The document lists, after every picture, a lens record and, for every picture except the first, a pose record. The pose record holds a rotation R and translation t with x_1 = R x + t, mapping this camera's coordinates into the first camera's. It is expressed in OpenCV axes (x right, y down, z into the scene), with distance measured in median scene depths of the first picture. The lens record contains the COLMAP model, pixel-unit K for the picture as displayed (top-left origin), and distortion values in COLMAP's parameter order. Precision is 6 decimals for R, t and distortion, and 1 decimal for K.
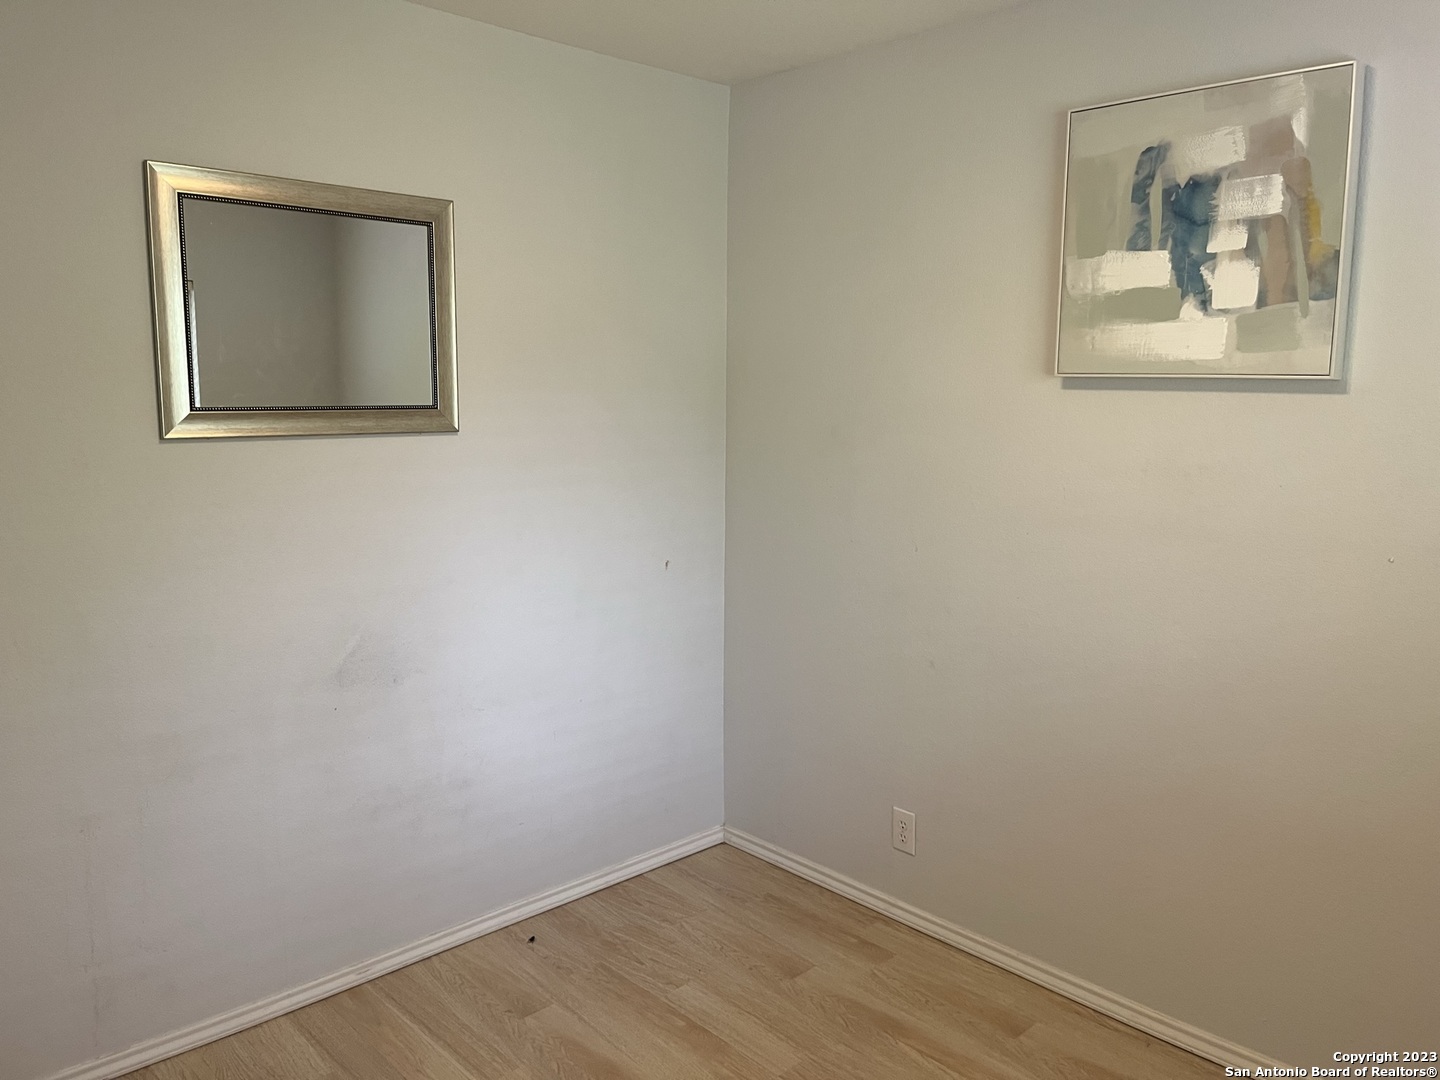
lens RADIAL K [[1099.1, 0, 730.9], [0, 1099.1, 535.4], [0, 0, 1]] dist [0.040483, -0.062106]
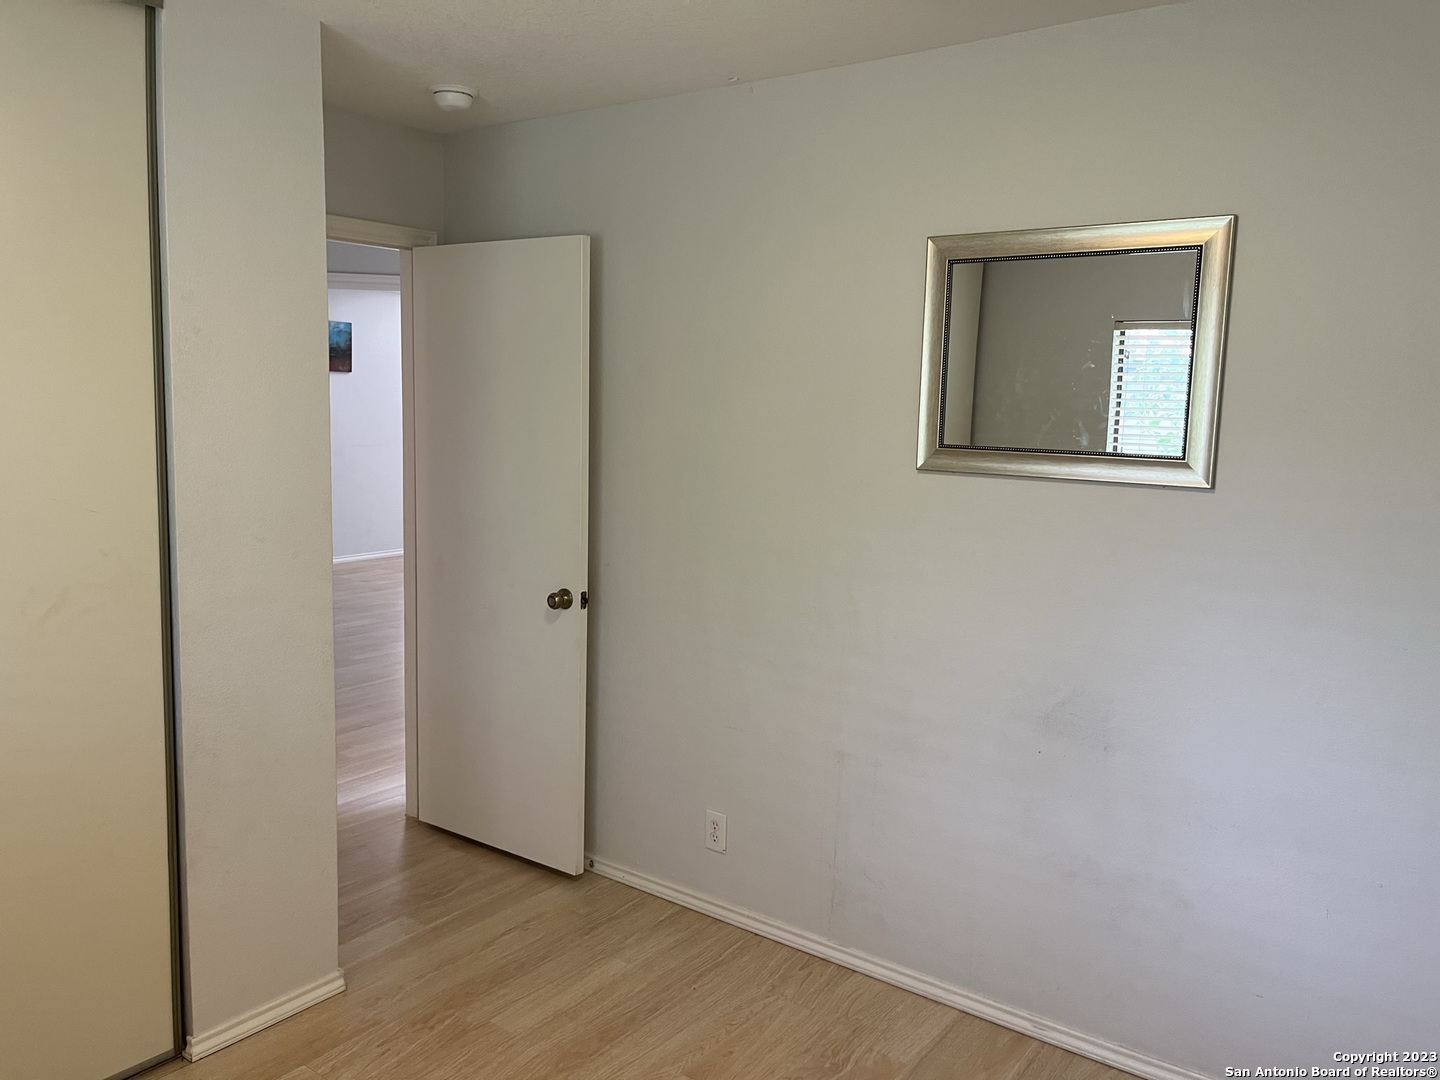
lens RADIAL K [[1099.1, 0, 720.6], [0, 1099.1, 538.5], [0, 0, 1]] dist [0.040483, -0.062106]
pose [[0.171817, 0.127310, -0.976868, 1.014990], [-0.157302, 0.982437, 0.100369, -0.162571], [0.972489, 0.136418, 0.188826, 0.947943]]
